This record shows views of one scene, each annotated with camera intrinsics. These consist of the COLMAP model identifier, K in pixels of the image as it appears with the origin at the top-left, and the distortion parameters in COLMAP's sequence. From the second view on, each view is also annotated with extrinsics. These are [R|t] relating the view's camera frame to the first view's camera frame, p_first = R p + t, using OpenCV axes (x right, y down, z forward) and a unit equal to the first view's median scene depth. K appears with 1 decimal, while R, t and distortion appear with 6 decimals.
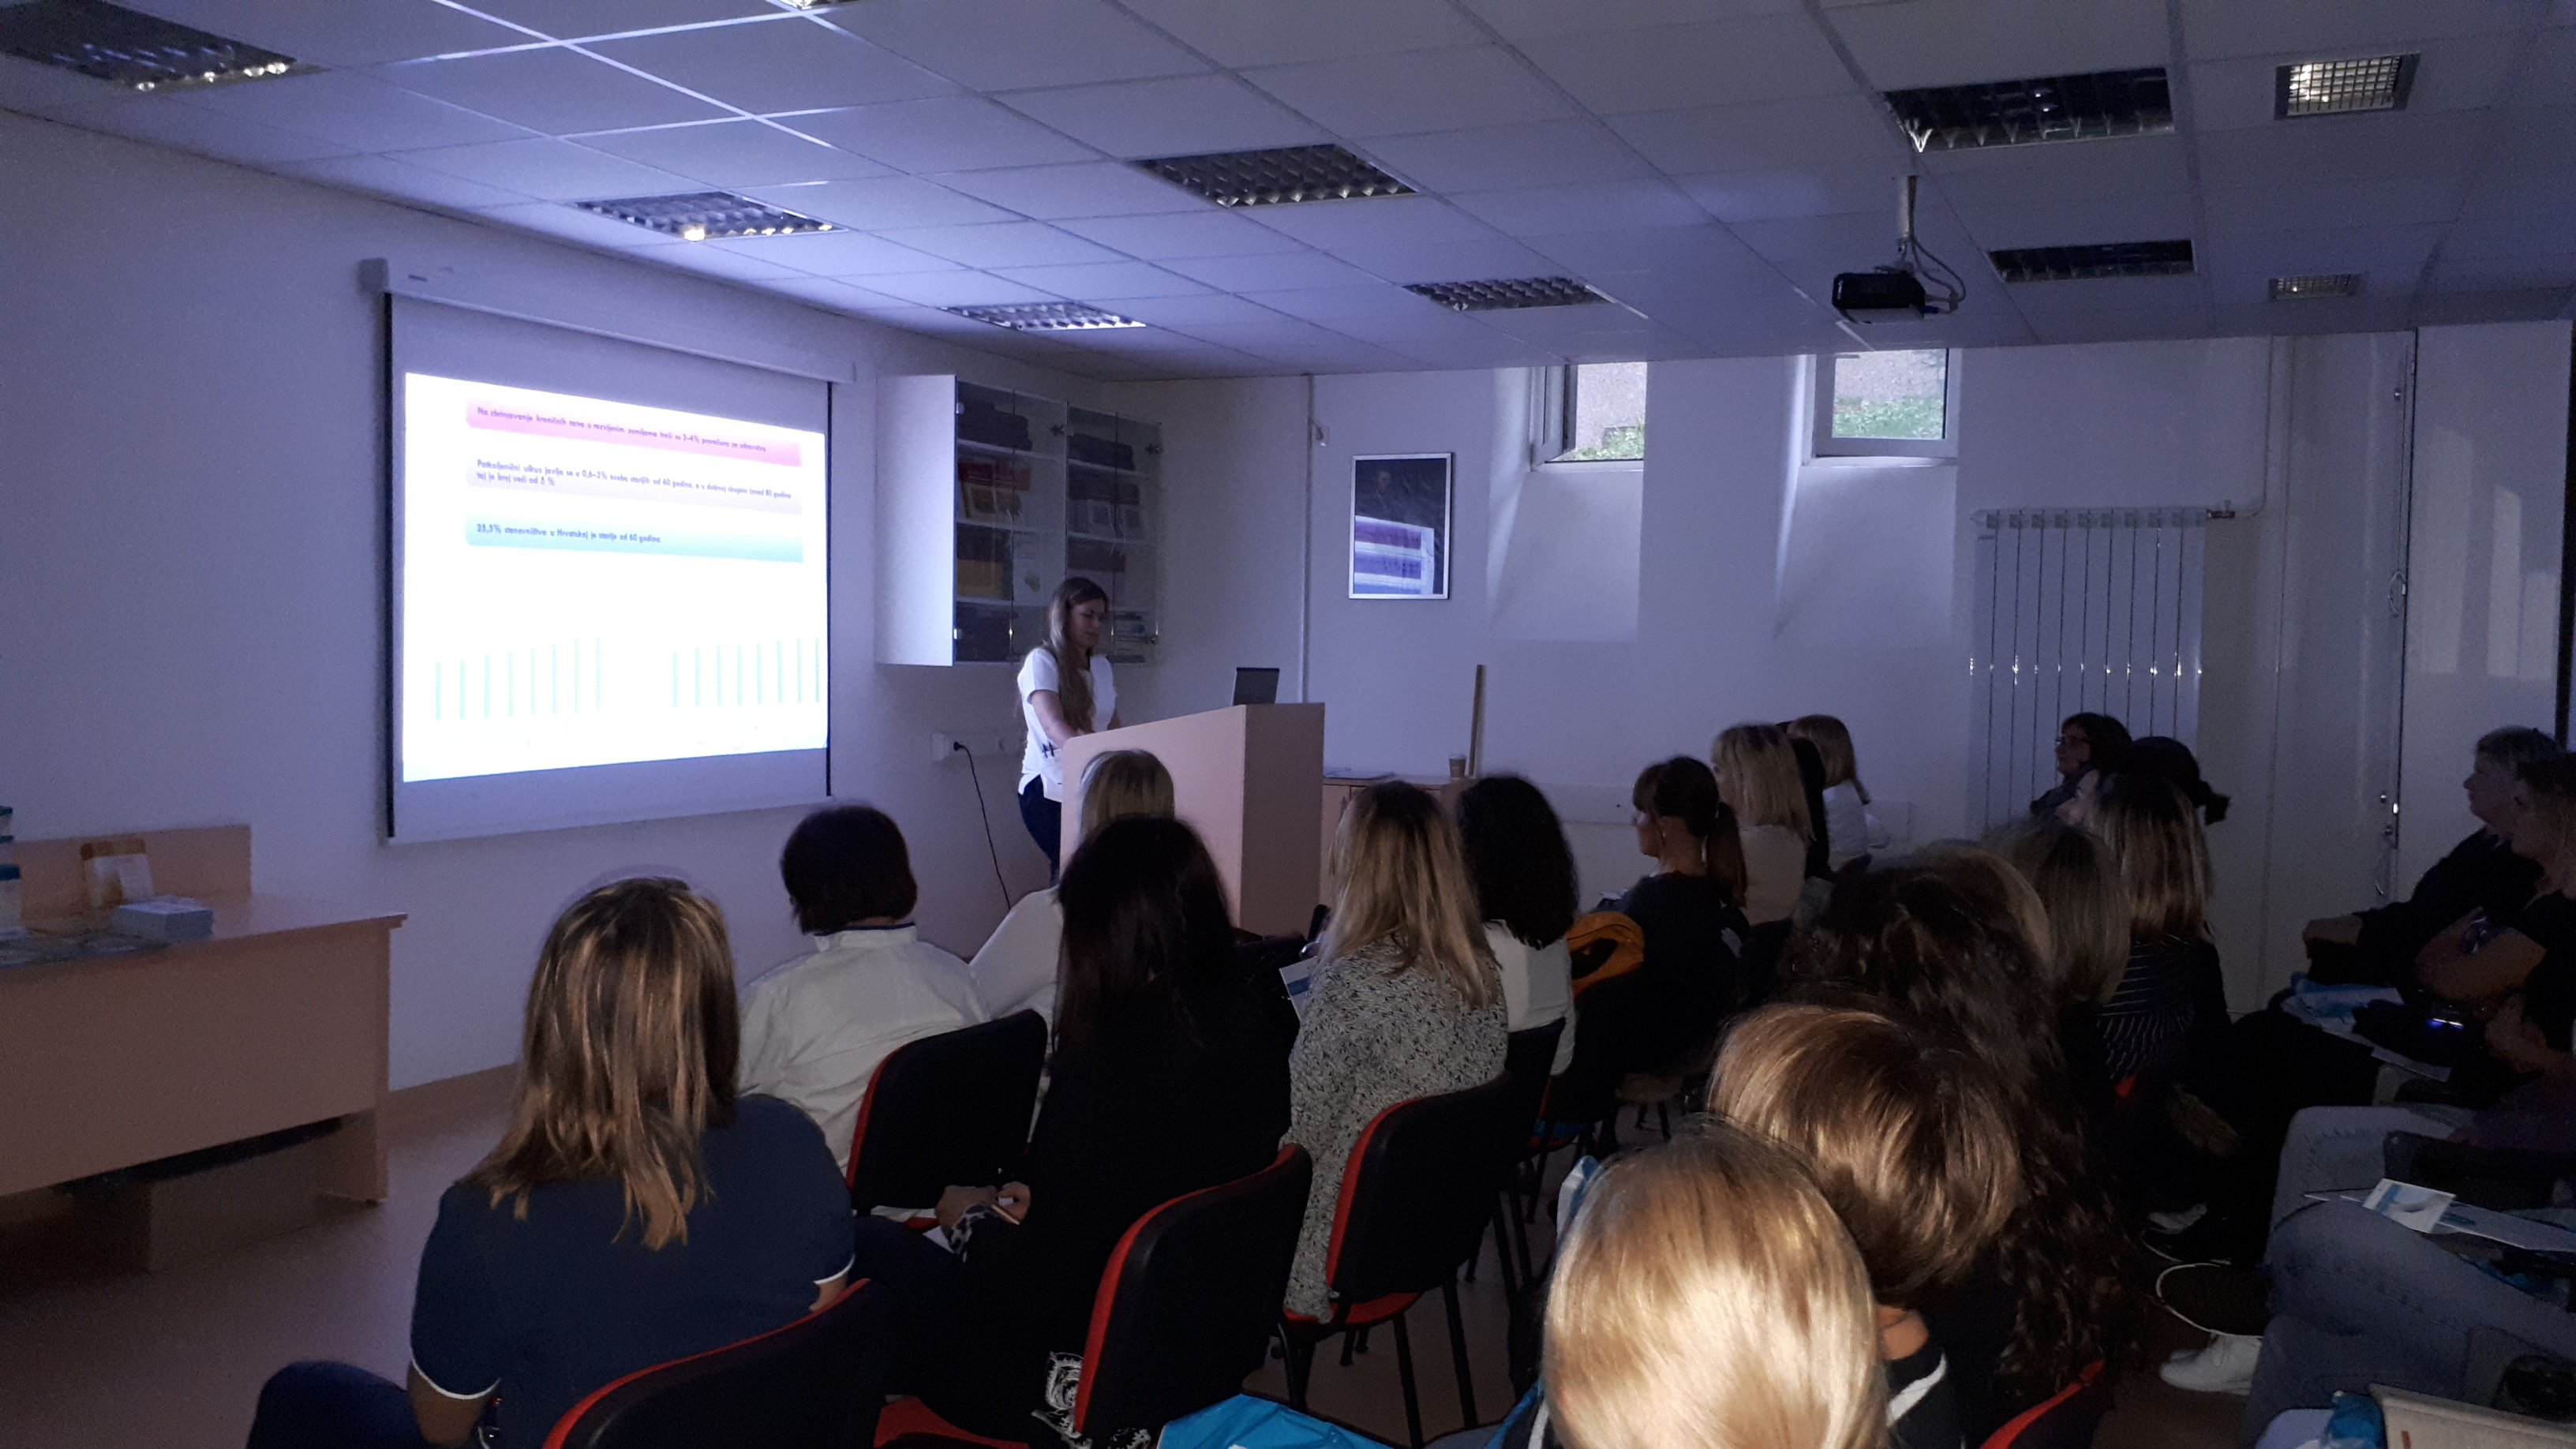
lens RADIAL K [[2122.9, 0, 1281.7], [0, 2122.9, 737.0], [0, 0, 1]] dist [0.041725, -0.090623]
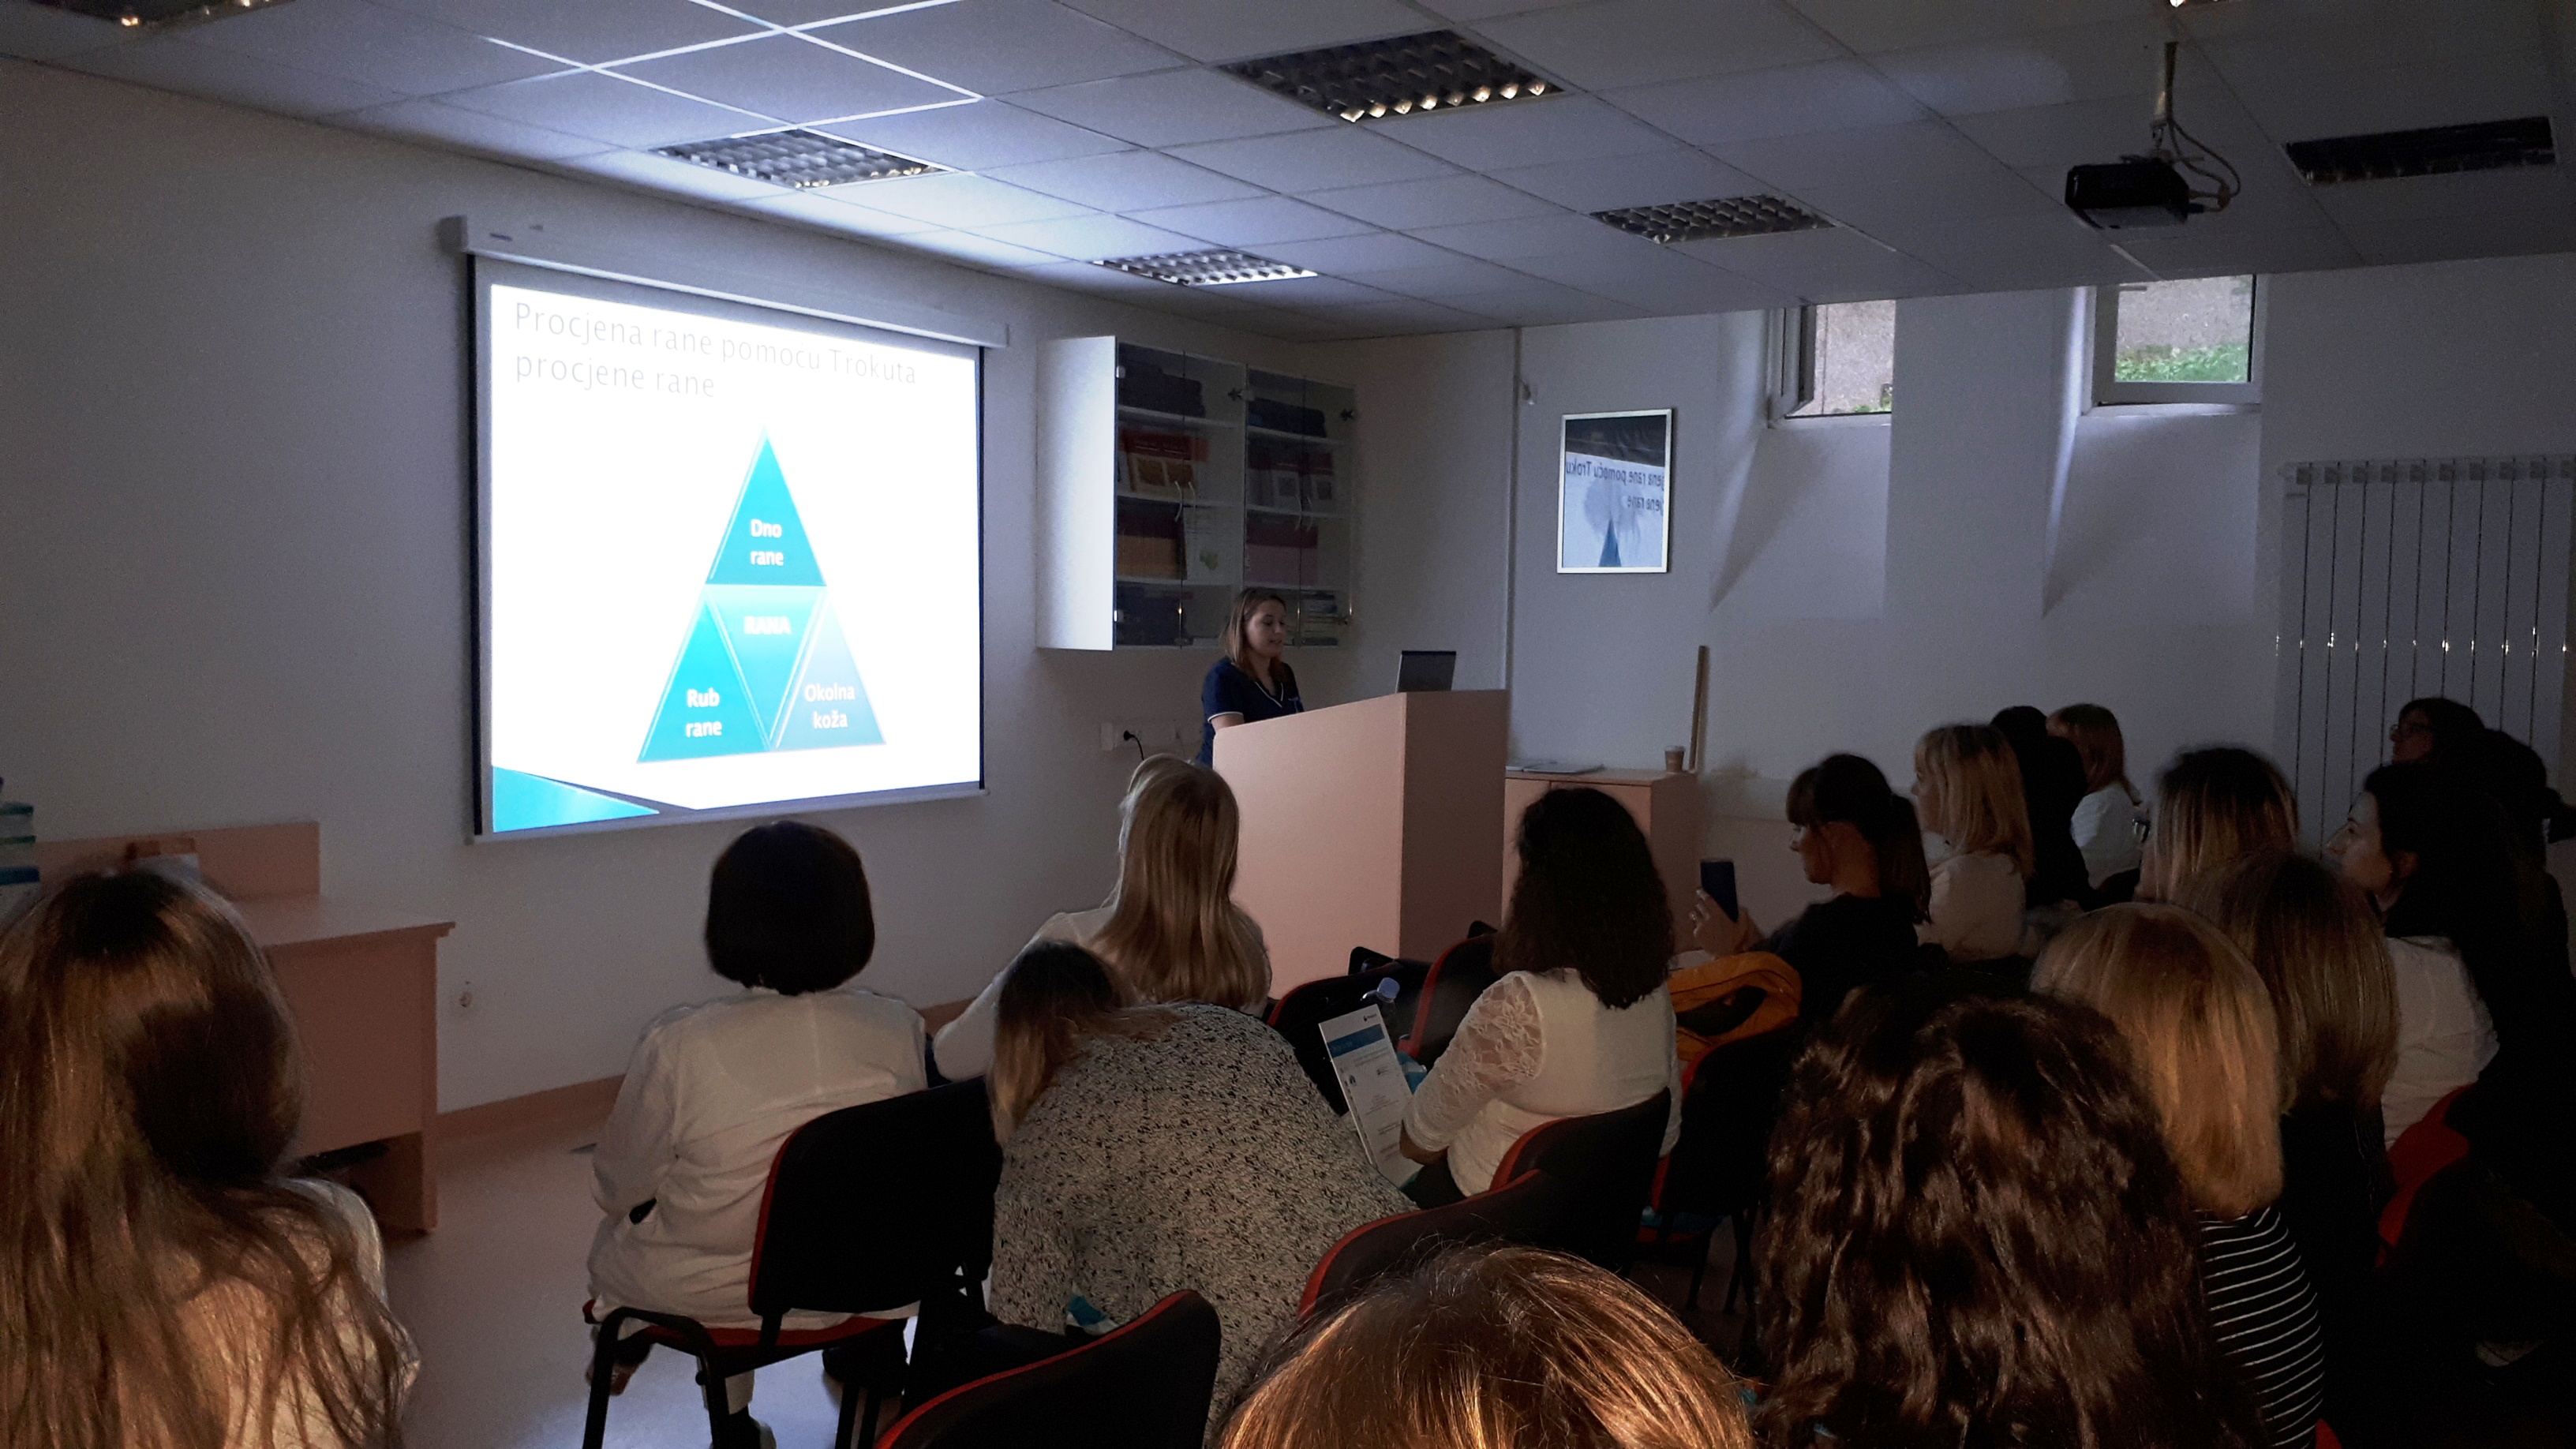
lens RADIAL K [[2122.9, 0, 1275.9], [0, 2122.9, 751.1], [0, 0, 1]] dist [0.041725, -0.090623]
pose [[0.989233, 0.003177, -0.146315, 0.054935], [-0.000964, 0.999884, 0.015194, -0.003828], [0.146346, -0.014890, 0.989121, 0.099779]]
